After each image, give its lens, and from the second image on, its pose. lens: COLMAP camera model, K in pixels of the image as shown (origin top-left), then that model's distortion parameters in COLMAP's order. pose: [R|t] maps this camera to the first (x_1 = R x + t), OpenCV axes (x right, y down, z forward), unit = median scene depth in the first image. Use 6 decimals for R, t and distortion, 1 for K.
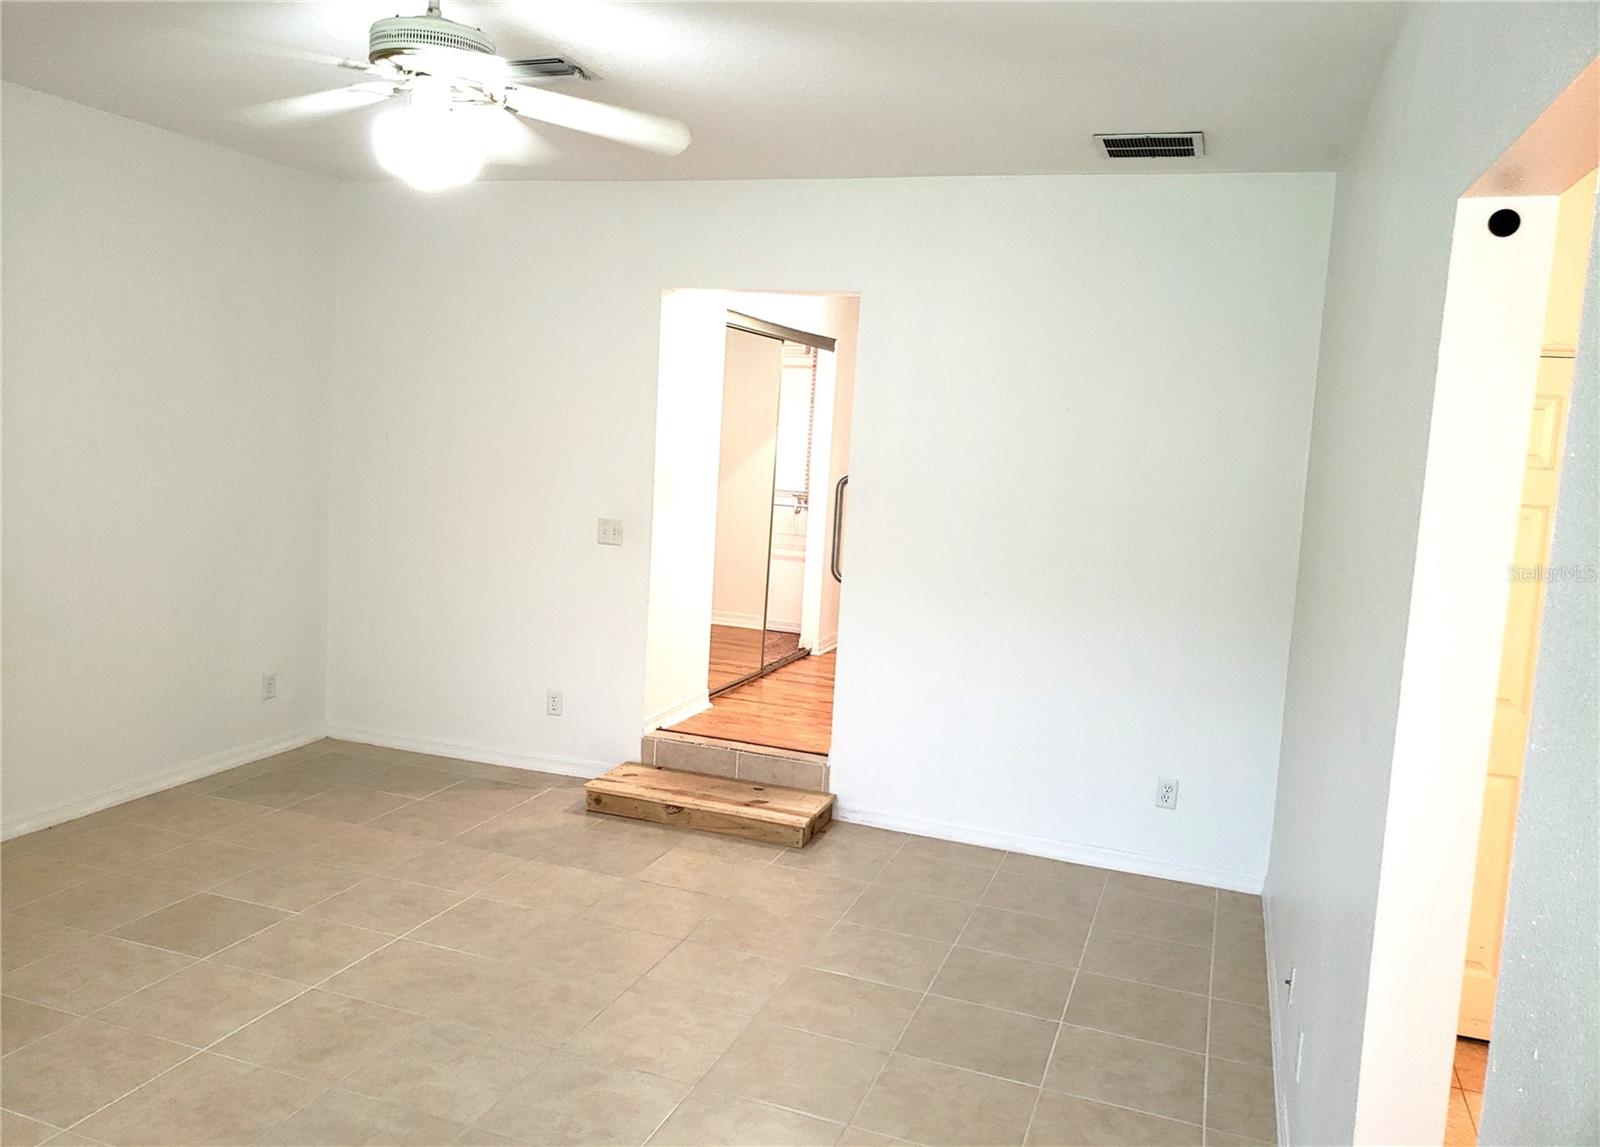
lens RADIAL K [[1249.0, 0, 799.1], [0, 1249.0, 571.7], [0, 0, 1]] dist [0.050899, -0.007848]
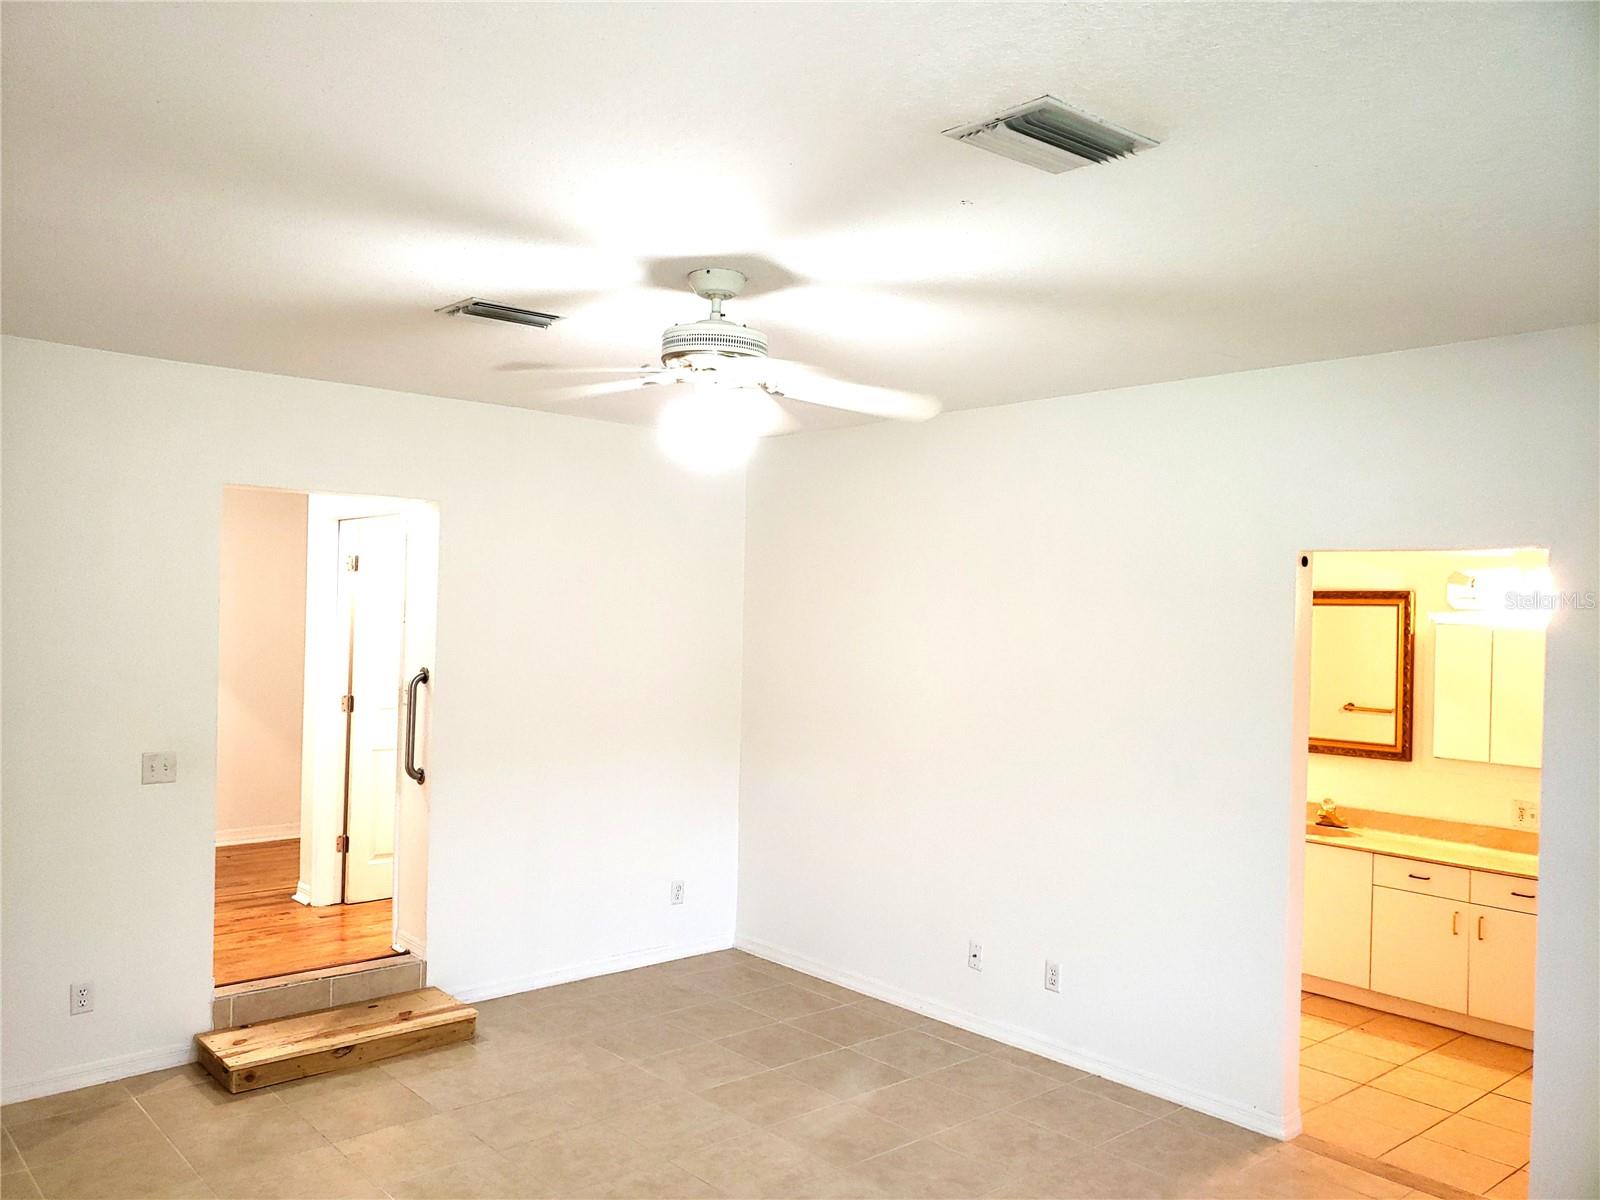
lens RADIAL K [[1255.4, 0, 798.7], [0, 1255.4, 598.9], [0, 0, 1]] dist [0.041712, -0.038201]
pose [[0.501073, -0.055342, 0.863633, -0.735742], [0.115233, 0.993333, -0.003204, -0.102491], [-0.857699, 0.101124, 0.504110, 0.210058]]
